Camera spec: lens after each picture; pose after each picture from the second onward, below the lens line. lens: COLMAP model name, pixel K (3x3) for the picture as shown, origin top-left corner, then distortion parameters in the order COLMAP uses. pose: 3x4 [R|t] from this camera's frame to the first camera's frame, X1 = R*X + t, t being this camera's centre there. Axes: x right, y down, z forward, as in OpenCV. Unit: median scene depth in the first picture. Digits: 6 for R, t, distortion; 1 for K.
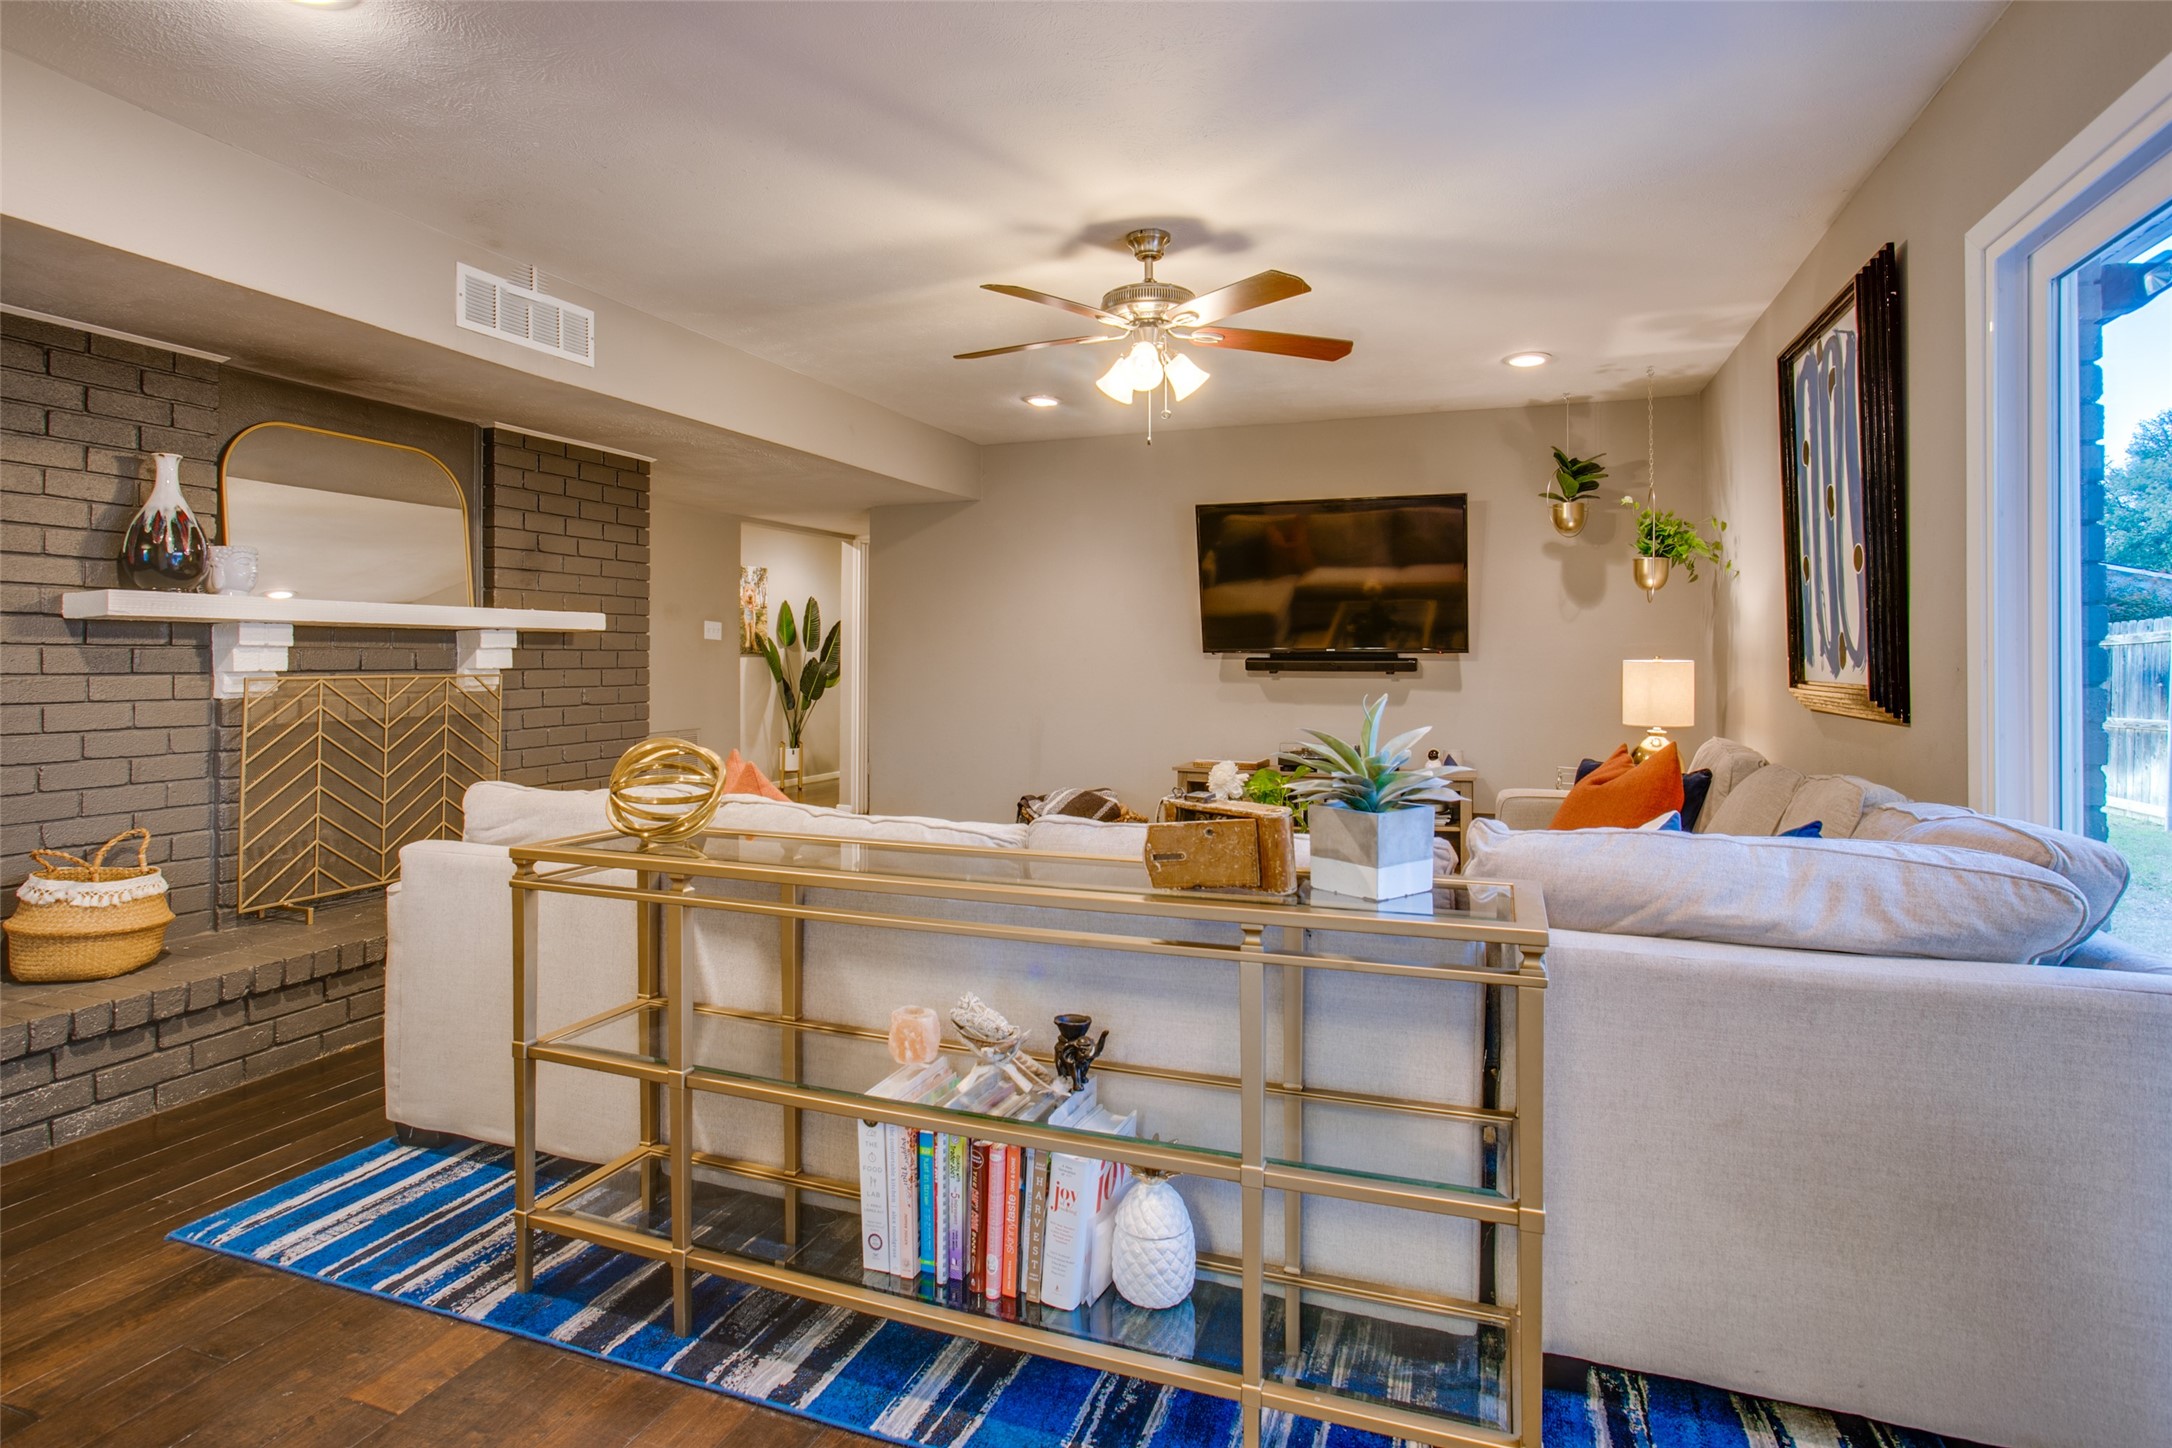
lens RADIAL K [[1098.4, 0, 1099.3], [0, 1098.4, 653.4], [0, 0, 1]] dist [0.000599, 0.000063]
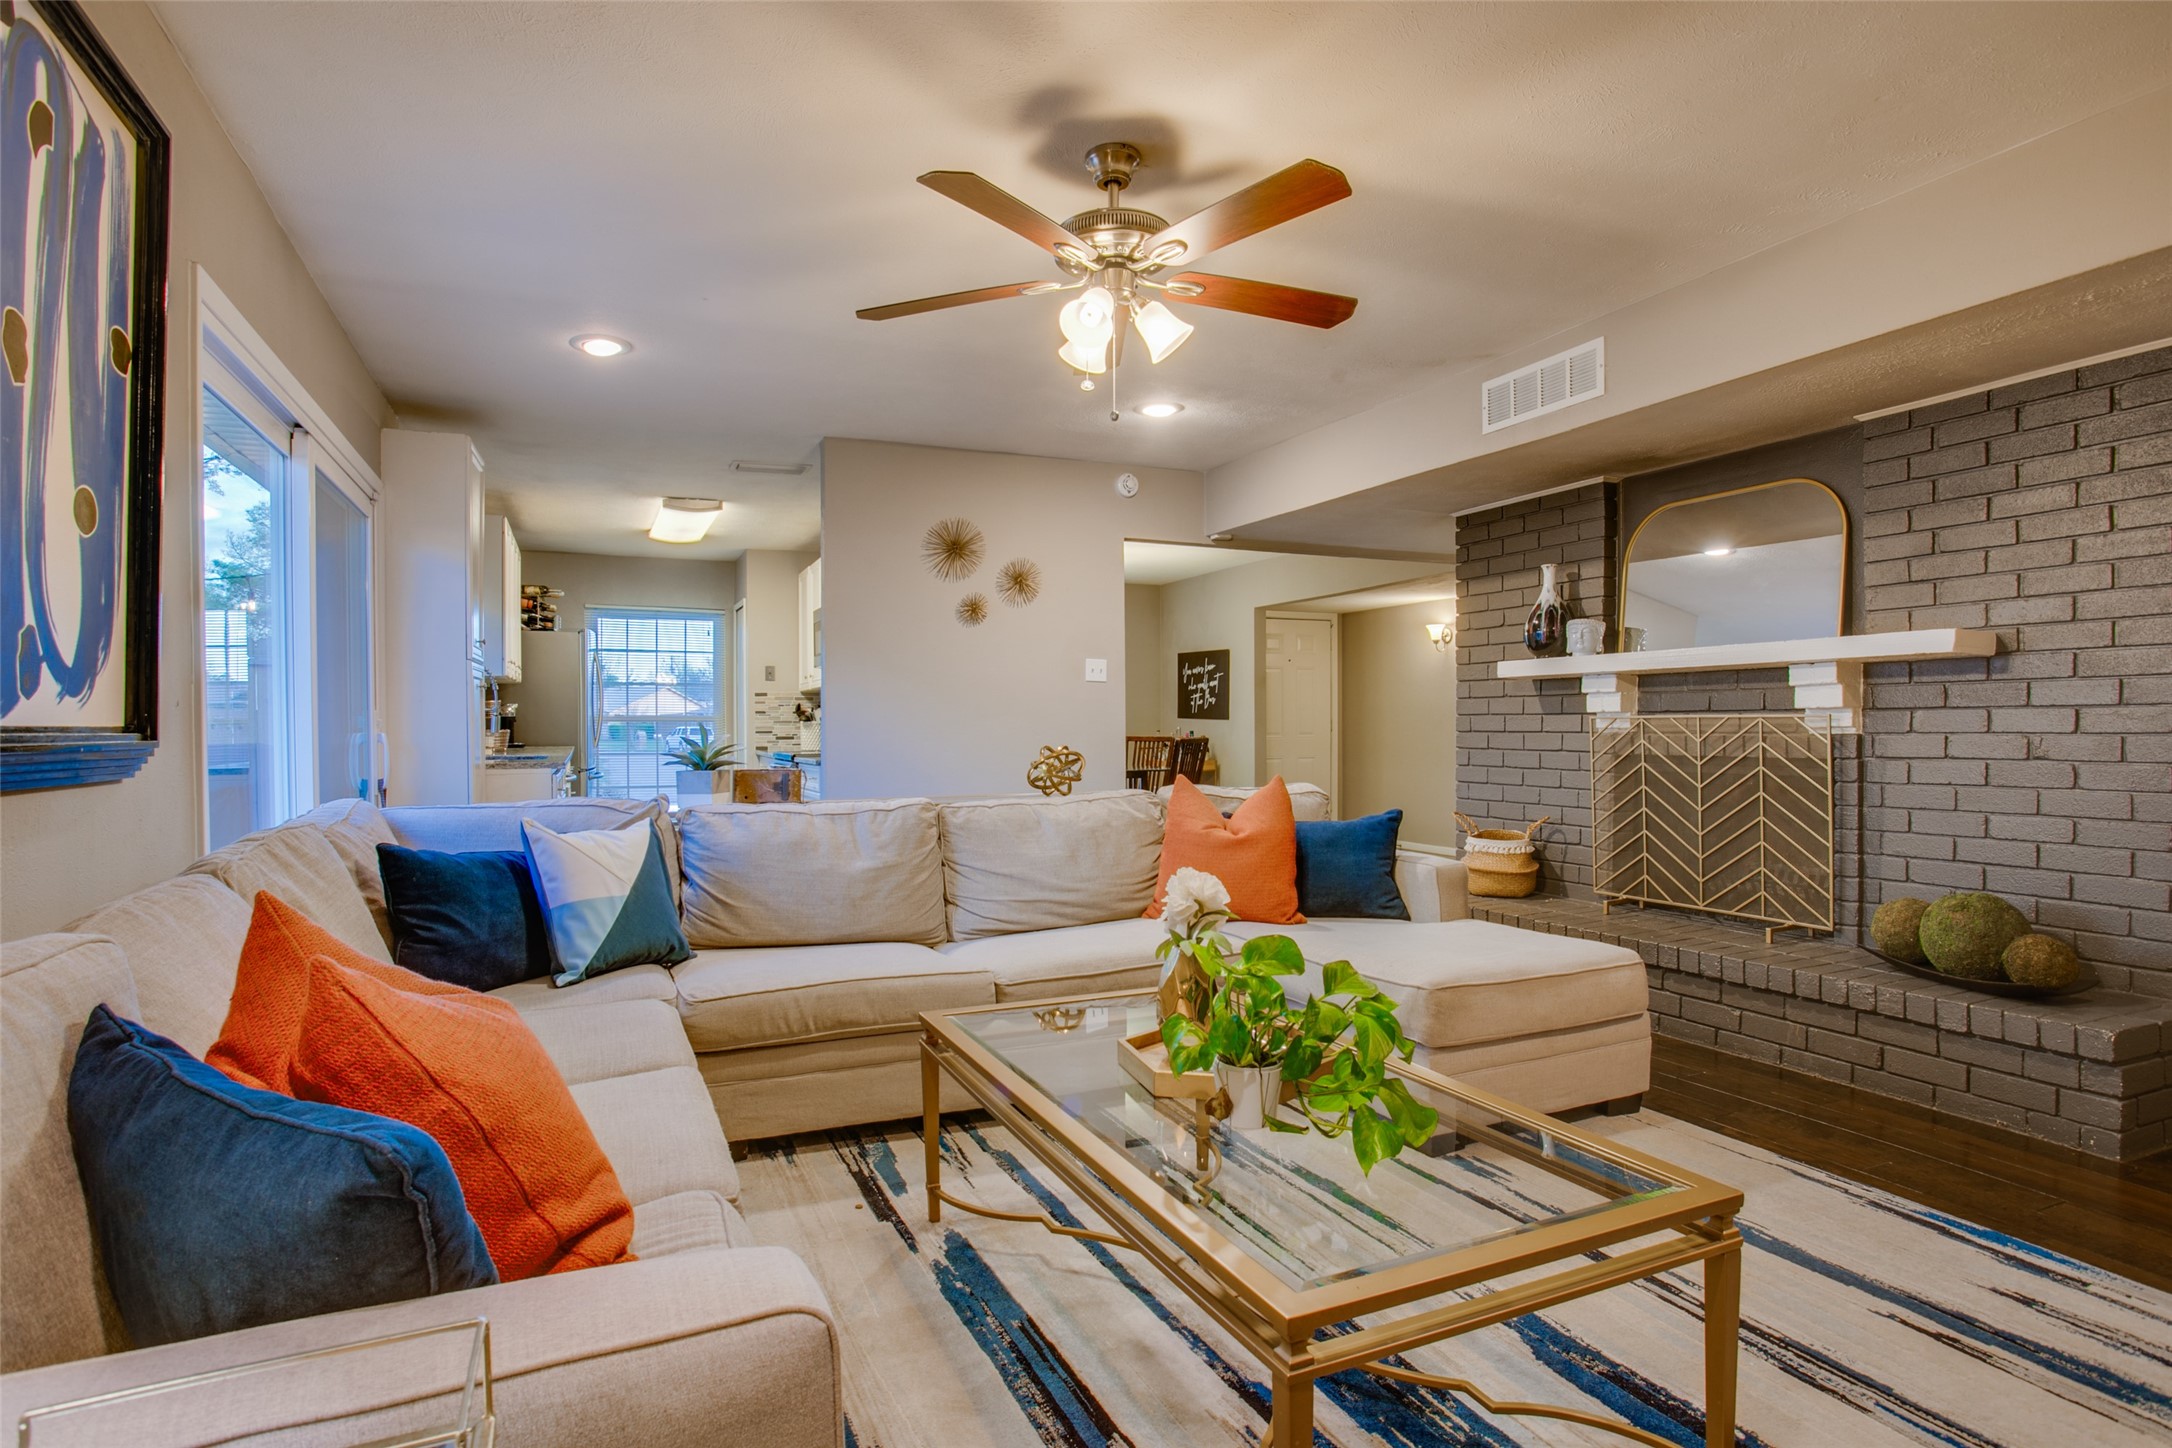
lens RADIAL K [[1172.5, 0, 1090.3], [0, 1172.5, 726.6], [0, 0, 1]] dist [-0.048291, 0.004669]
pose [[-0.711430, 0.017041, -0.702551, 0.551362], [0.022117, 0.999754, 0.001854, 0.015503], [0.702409, -0.014219, -0.711631, 1.356012]]
